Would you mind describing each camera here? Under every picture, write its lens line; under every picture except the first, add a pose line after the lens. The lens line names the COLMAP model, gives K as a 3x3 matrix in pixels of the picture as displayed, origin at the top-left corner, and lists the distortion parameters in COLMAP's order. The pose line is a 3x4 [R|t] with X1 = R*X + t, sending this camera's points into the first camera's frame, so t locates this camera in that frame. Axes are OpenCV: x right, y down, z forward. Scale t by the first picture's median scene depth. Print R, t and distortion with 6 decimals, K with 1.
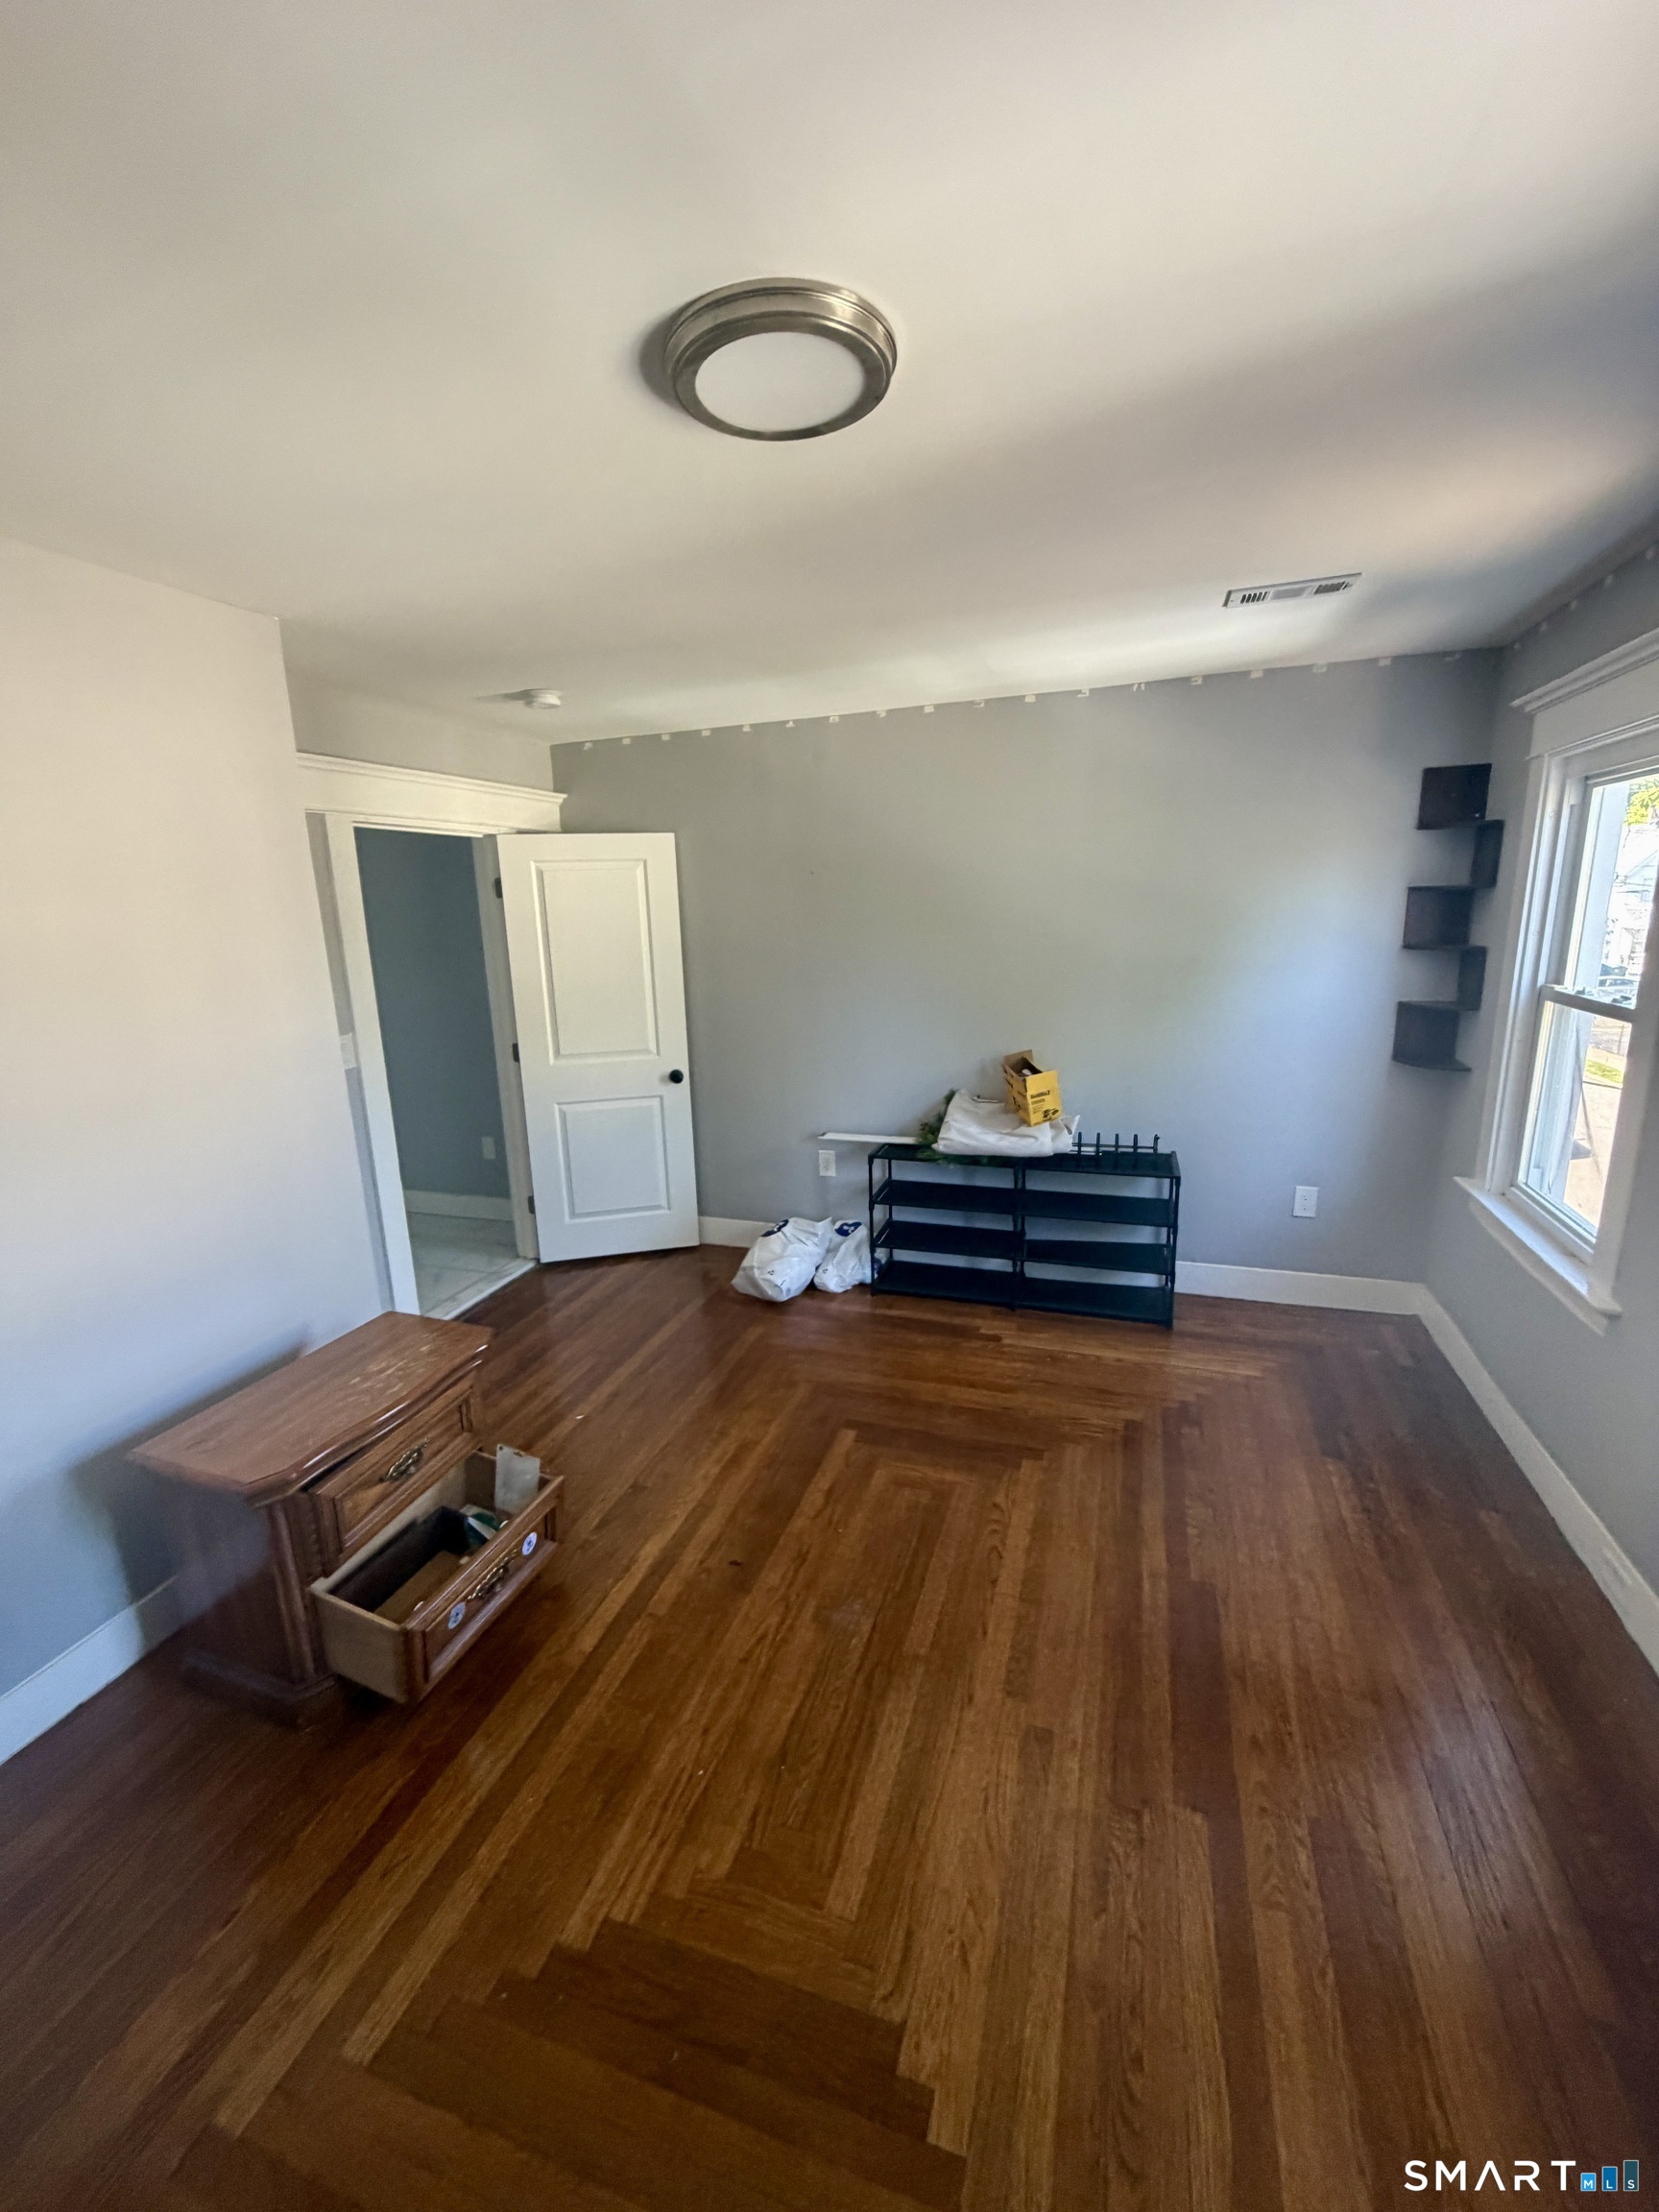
lens RADIAL K [[888.2, 0, 829.5], [0, 888.2, 1106.0], [0, 0, 1]] dist [-0.014306, -0.000094]
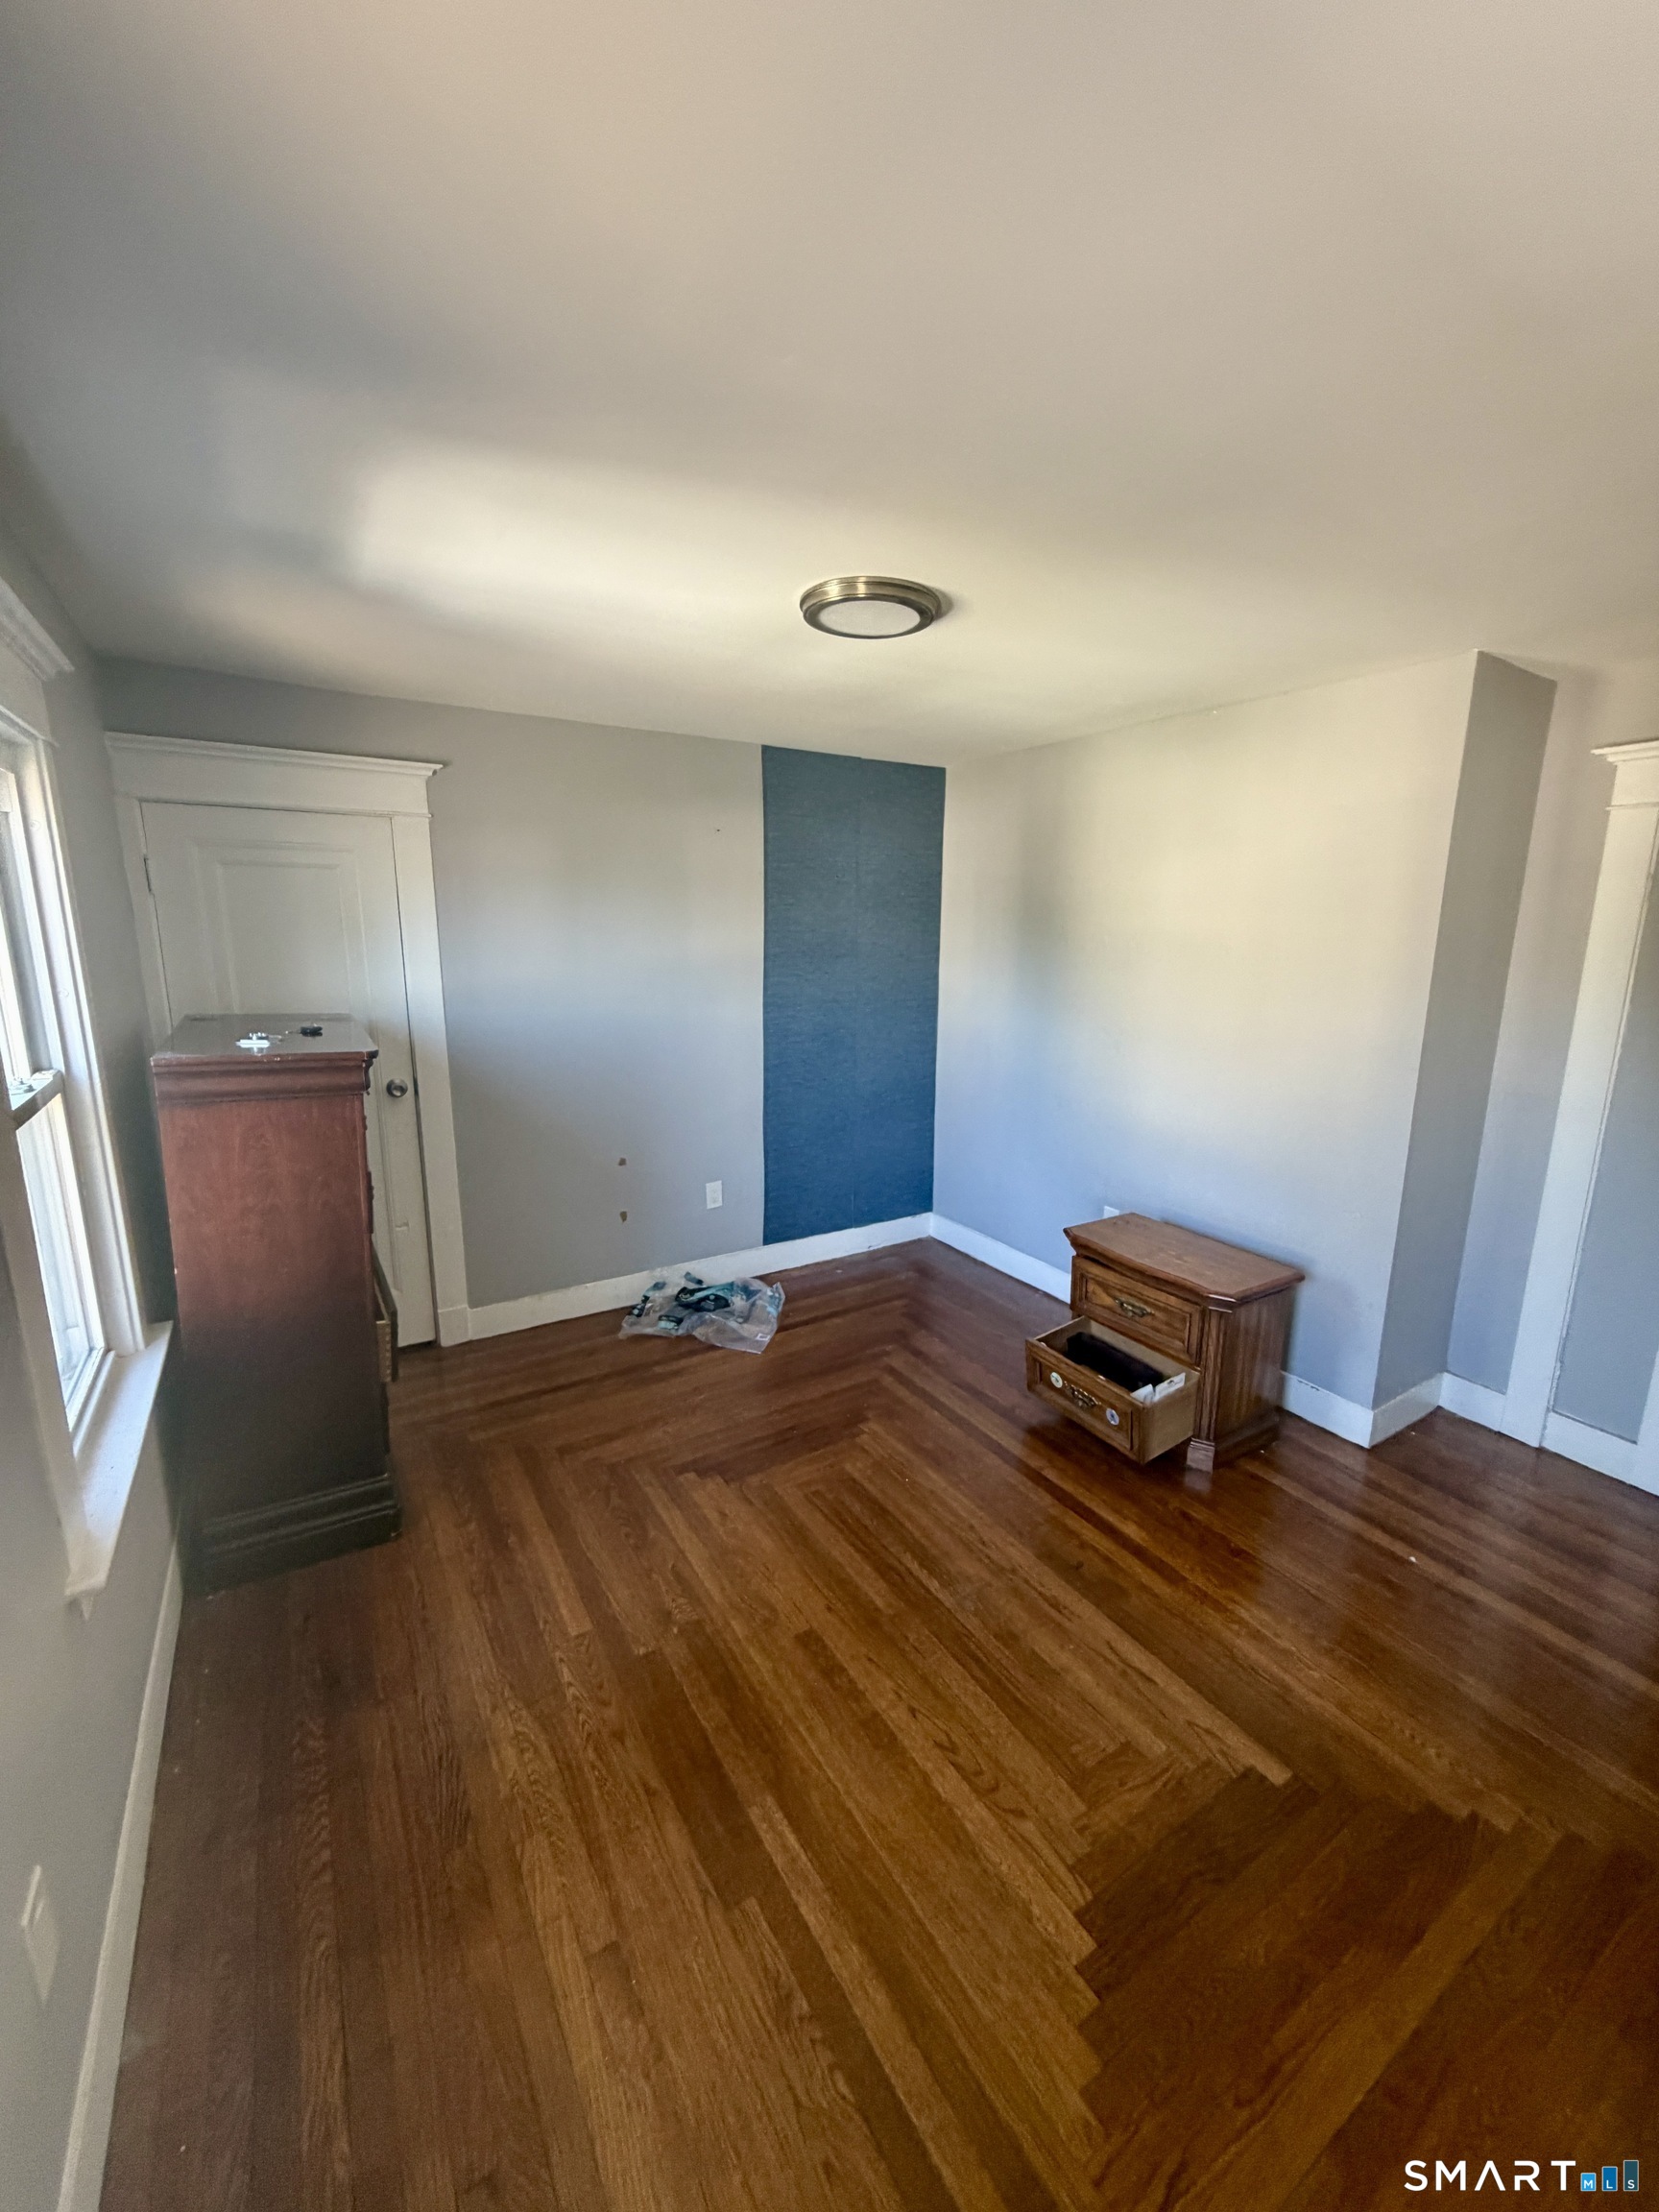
lens RADIAL K [[888.2, 0, 829.5], [0, 888.2, 1106.0], [0, 0, 1]] dist [-0.014306, -0.000094]
pose [[-0.643181, 0.187871, -0.742309, 0.856787], [-0.150754, 0.919390, 0.363312, -0.352729], [0.750727, 0.345581, -0.563012, 1.349460]]
